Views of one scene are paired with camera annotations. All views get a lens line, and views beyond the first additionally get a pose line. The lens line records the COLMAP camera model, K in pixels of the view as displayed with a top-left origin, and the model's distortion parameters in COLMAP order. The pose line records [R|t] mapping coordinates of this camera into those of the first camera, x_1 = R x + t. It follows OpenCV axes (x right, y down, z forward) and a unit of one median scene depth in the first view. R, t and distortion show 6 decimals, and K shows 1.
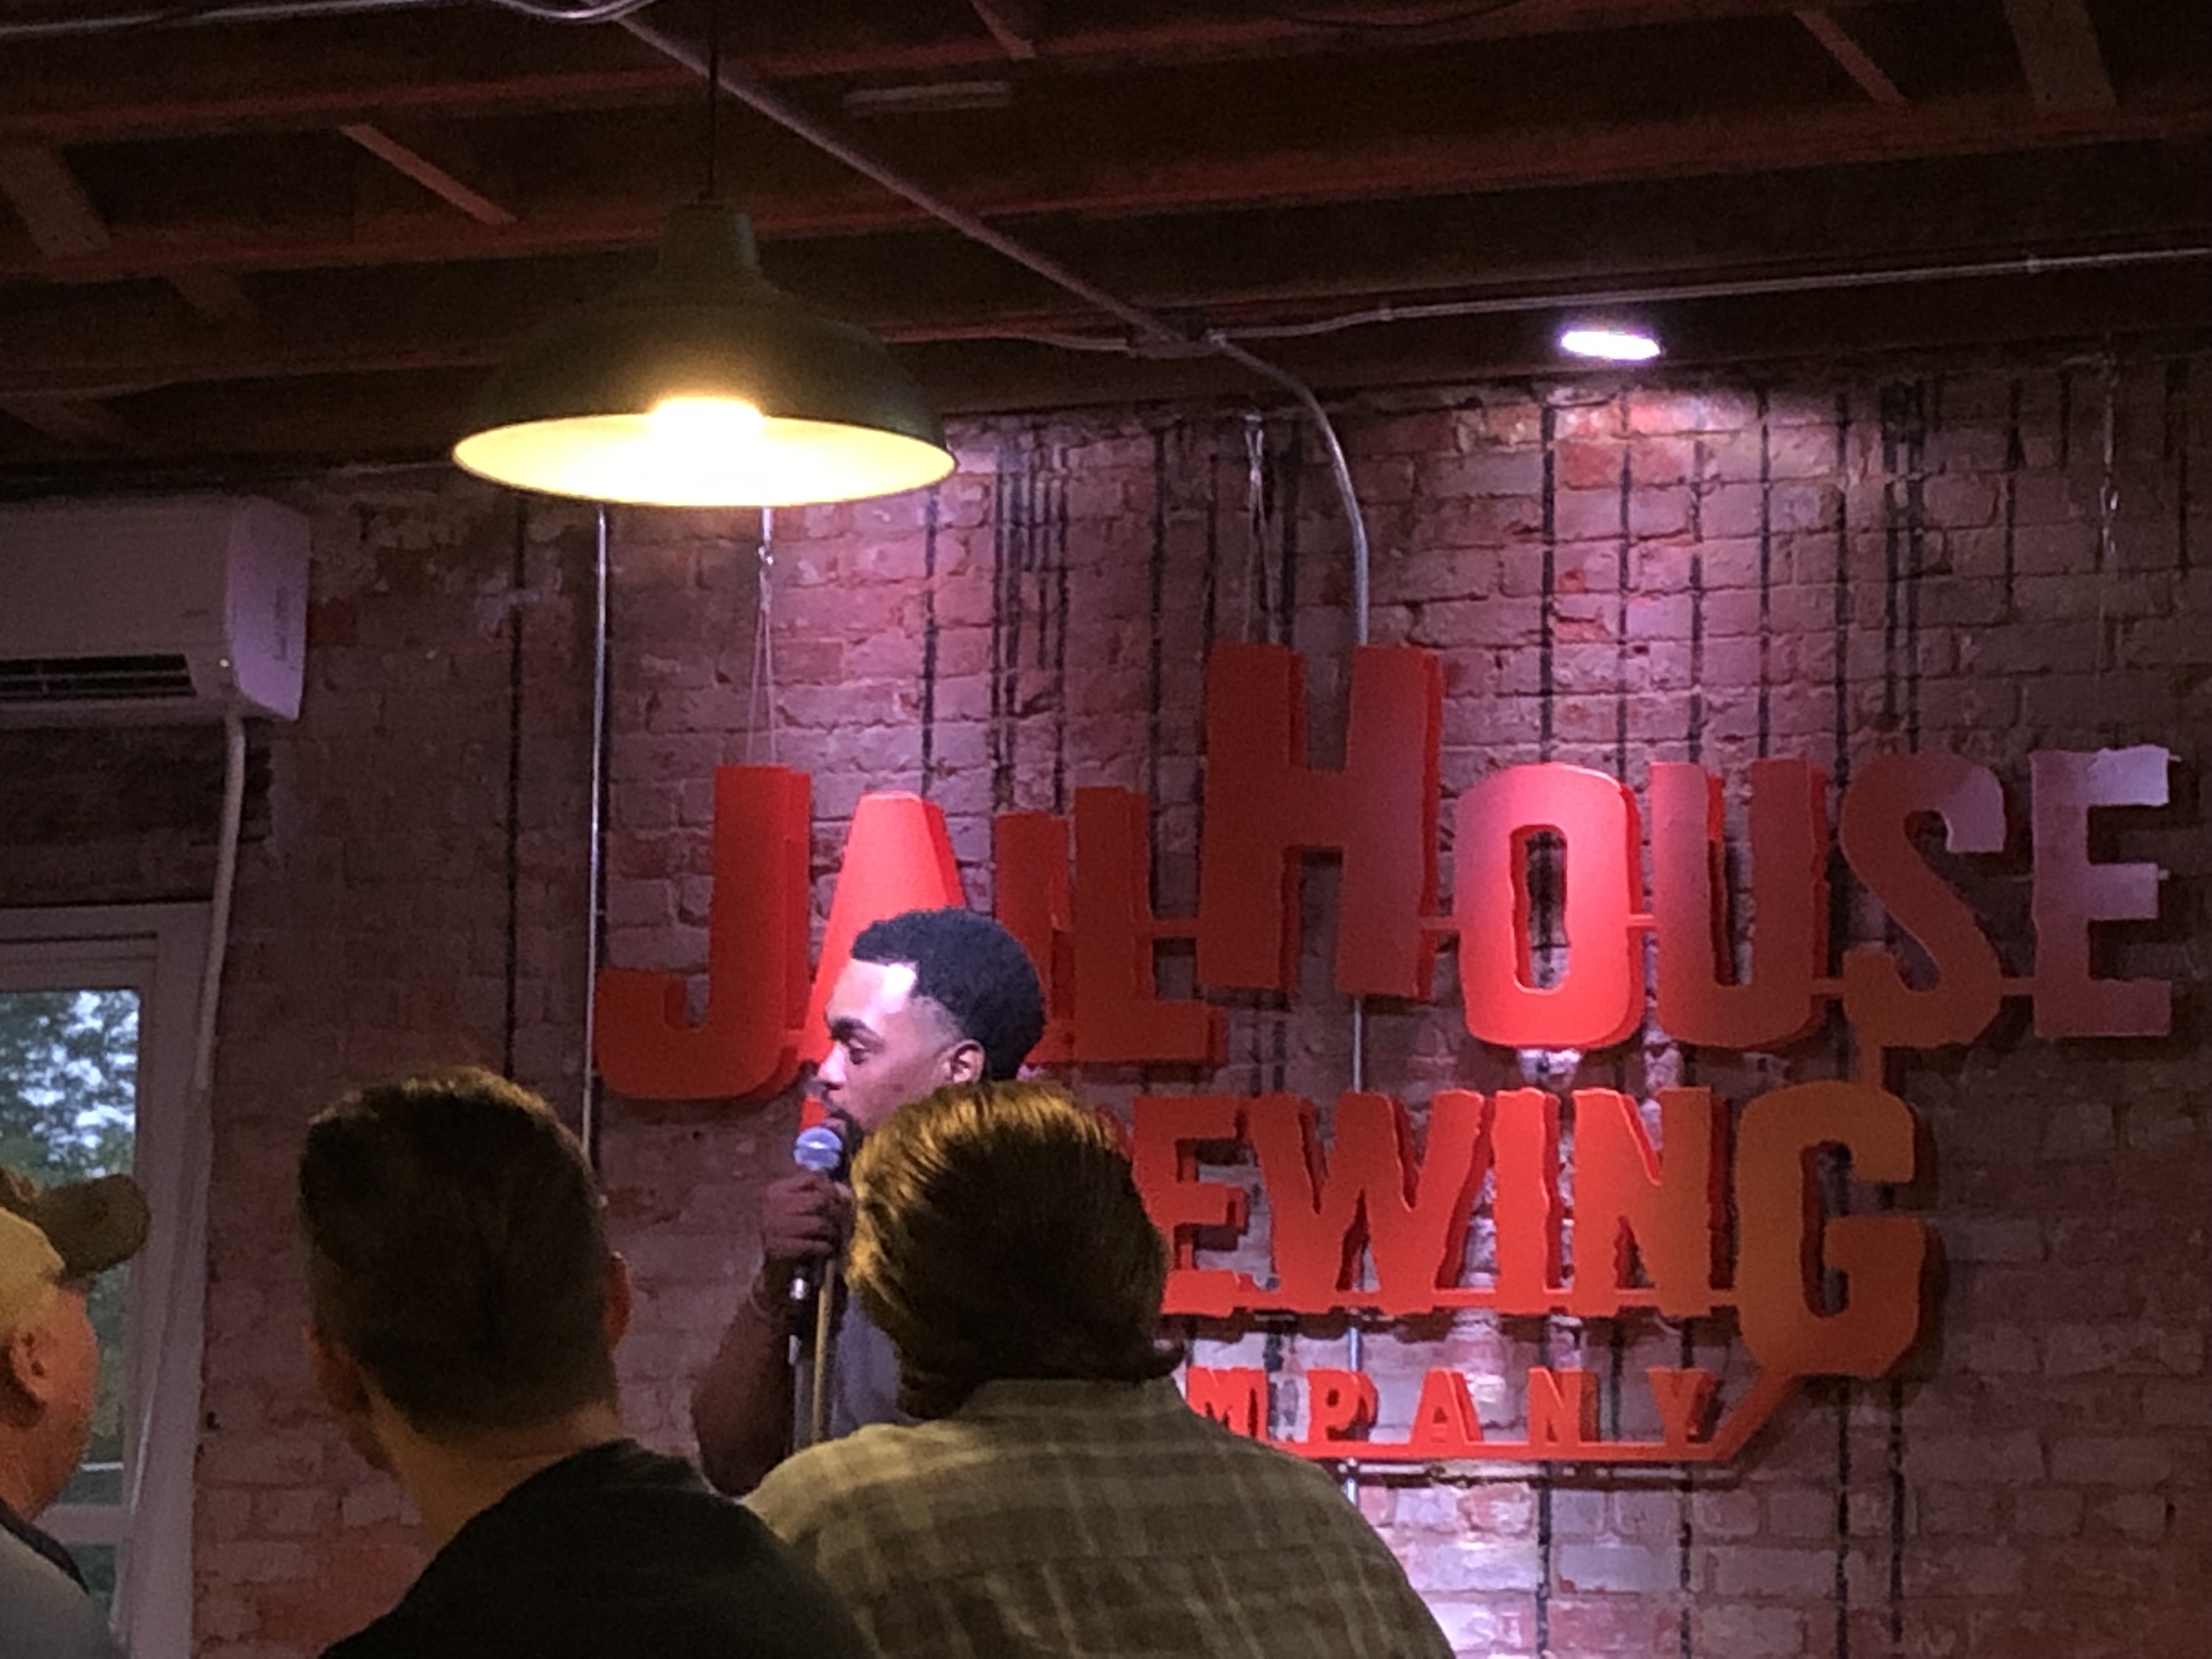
lens RADIAL K [[6022.3, 0, 1100.4], [0, 6022.3, 861.8], [0, 0, 1]] dist [0.202148, 0.000000]
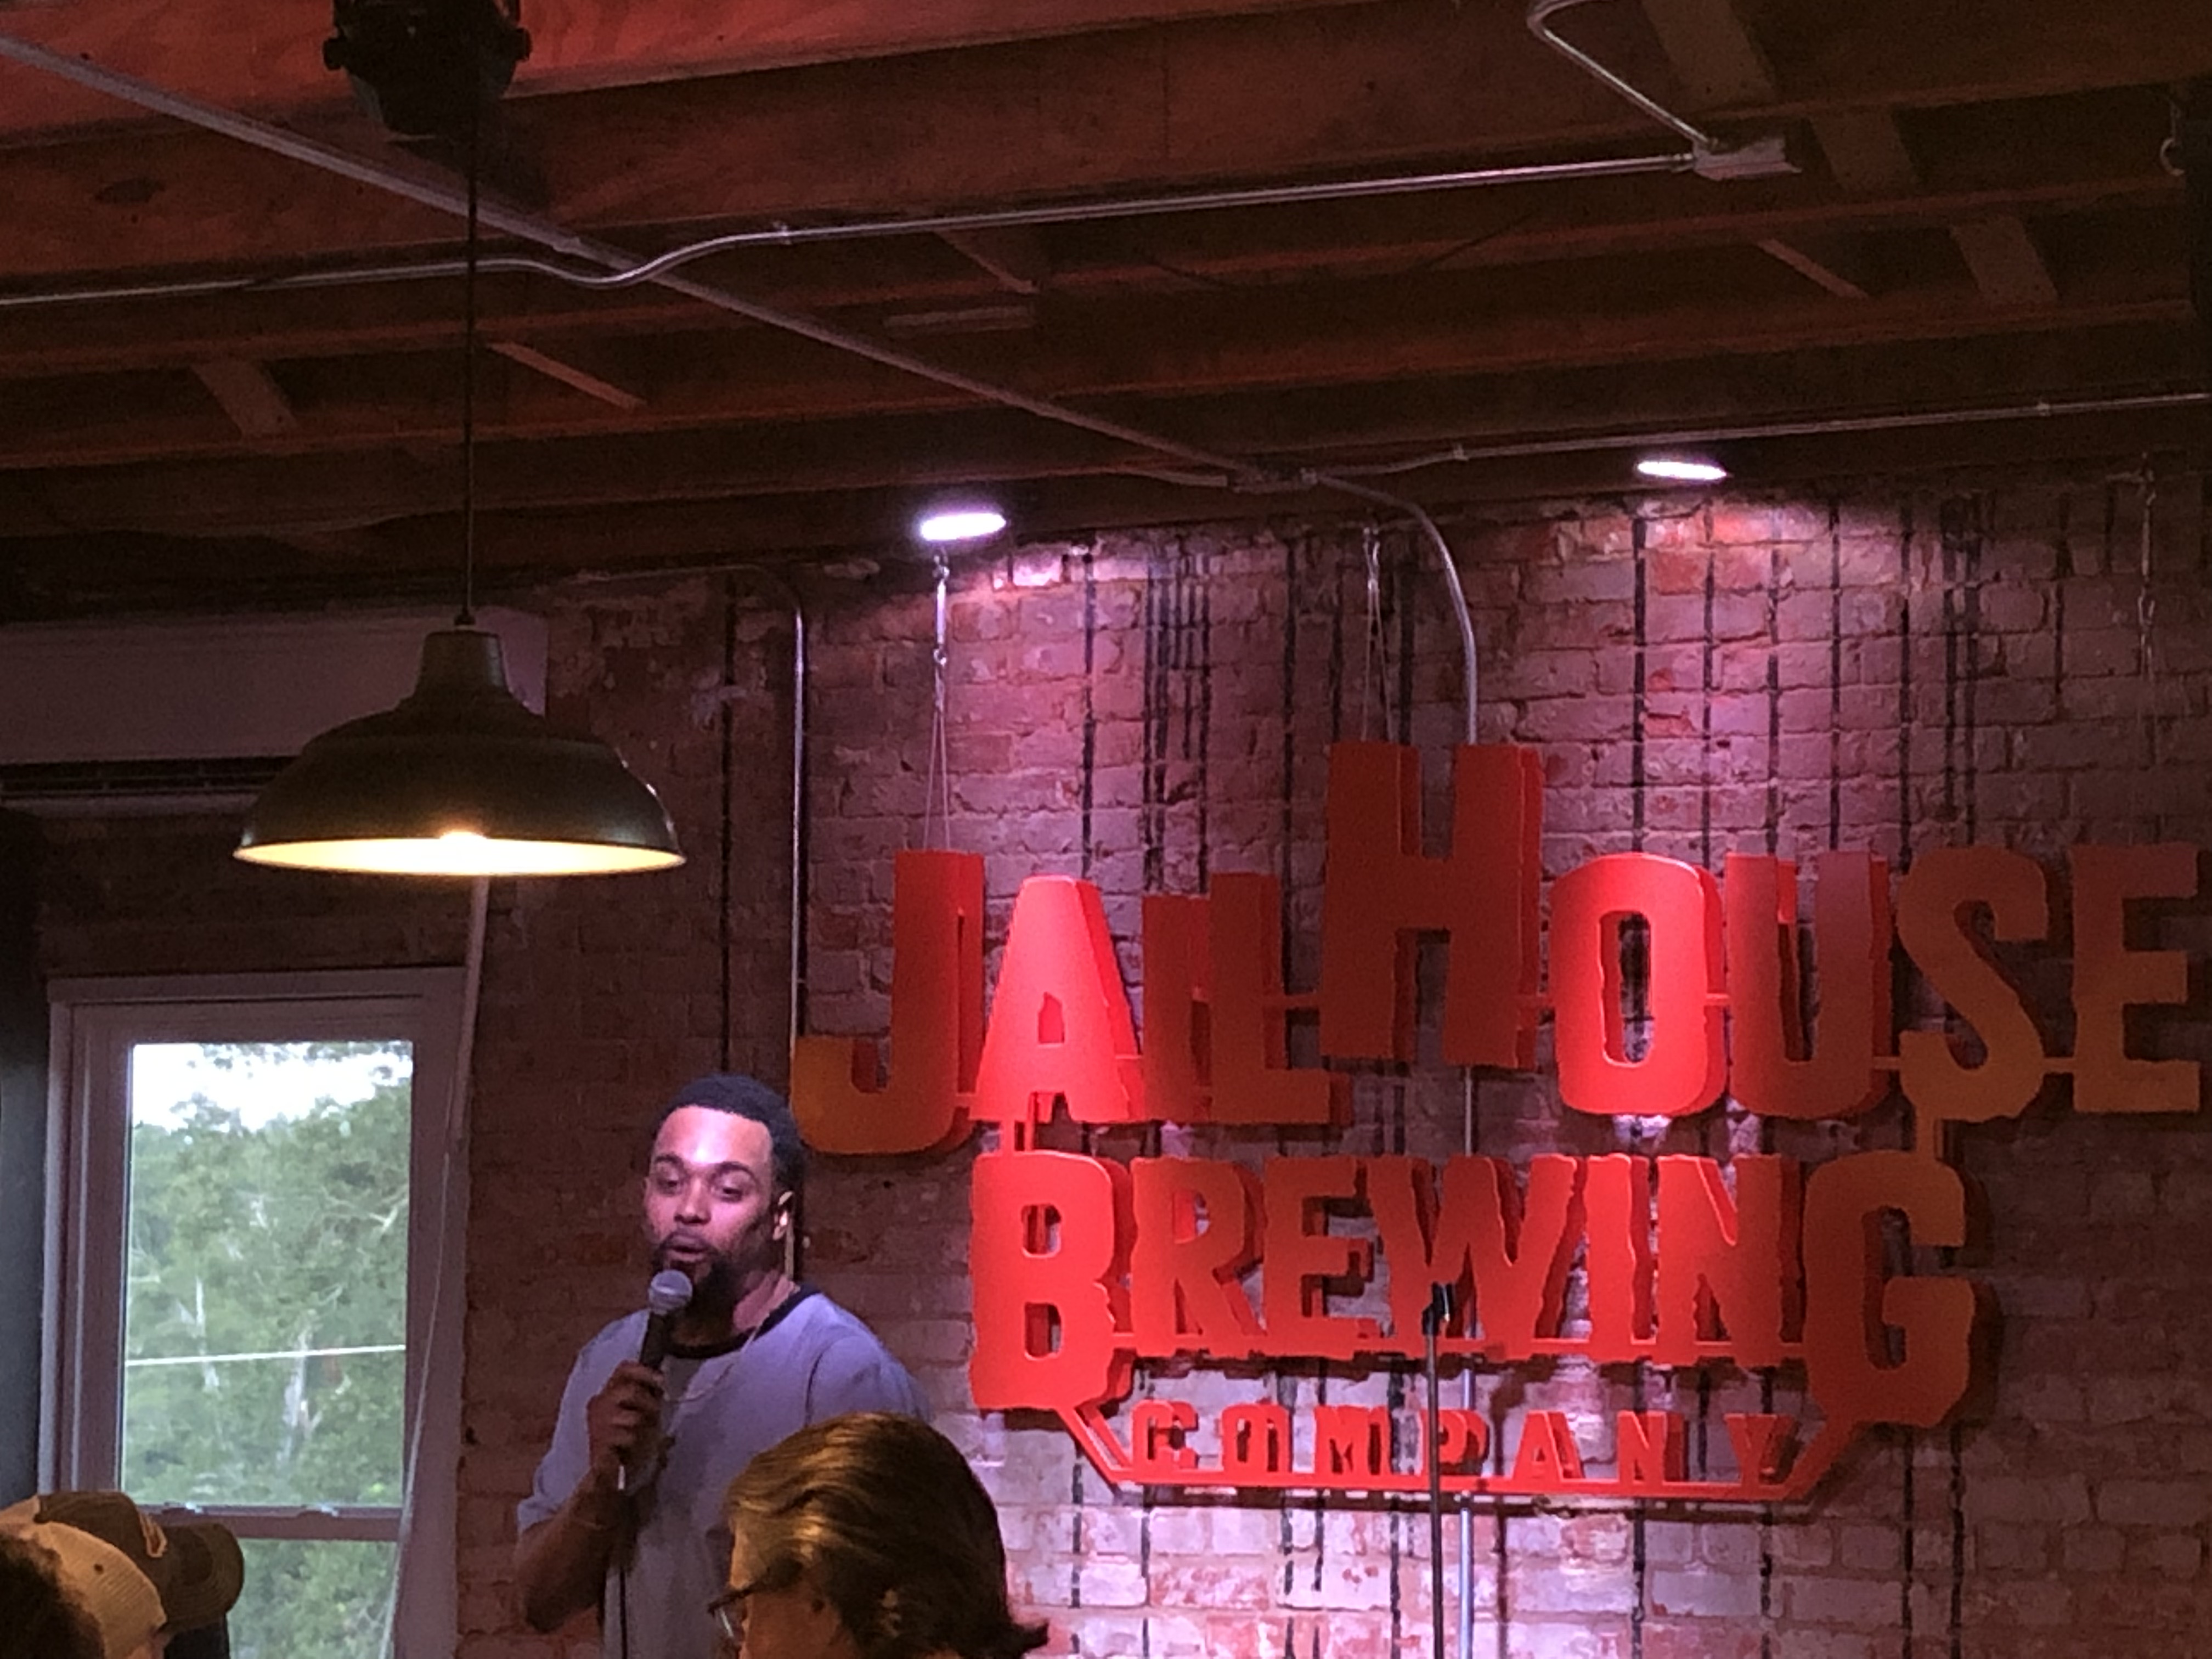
lens RADIAL K [[5659.8, 0, 1087.3], [0, 5659.8, 847.5], [0, 0, 1]] dist [0.218486, 0.000000]
pose [[0.994129, -0.012850, -0.107438, 0.084806], [0.016646, 0.999266, 0.034511, -0.053358], [0.106916, -0.036096, 0.993613, -0.024000]]
